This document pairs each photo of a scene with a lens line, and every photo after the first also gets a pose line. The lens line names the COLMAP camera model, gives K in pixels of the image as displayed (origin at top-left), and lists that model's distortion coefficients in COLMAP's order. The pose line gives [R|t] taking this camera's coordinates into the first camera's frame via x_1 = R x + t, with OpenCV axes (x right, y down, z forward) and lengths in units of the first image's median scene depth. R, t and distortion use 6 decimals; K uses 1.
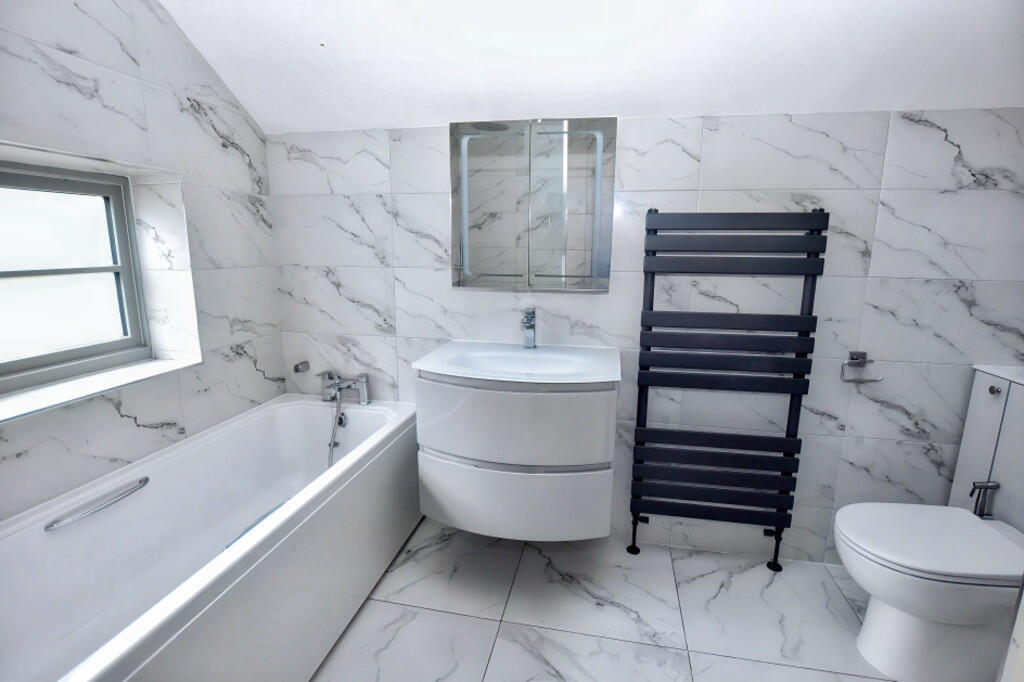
lens RADIAL K [[482.2, 0, 512.0], [0, 482.2, 341.0], [0, 0, 1]] dist [-0.029336, 0.000539]
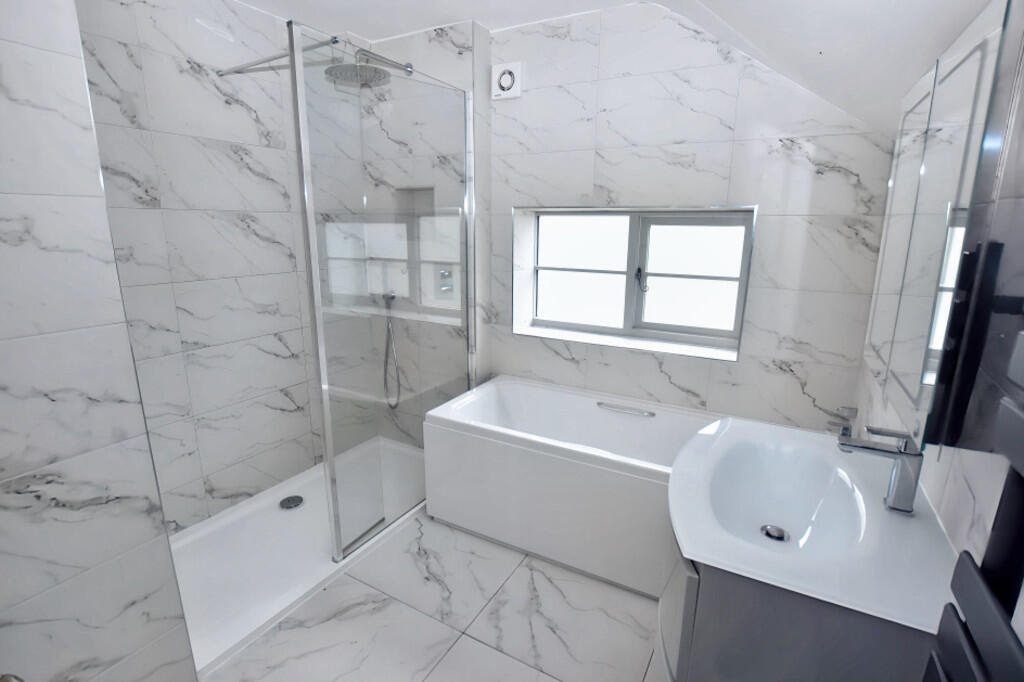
lens RADIAL K [[482.2, 0, 512.0], [0, 482.2, 341.0], [0, 0, 1]] dist [-0.029336, 0.000539]
pose [[-0.311576, 0.209063, -0.926937, 0.590572], [-0.190508, 0.941946, 0.276485, -0.212933], [0.930928, 0.262735, -0.253660, 0.696053]]
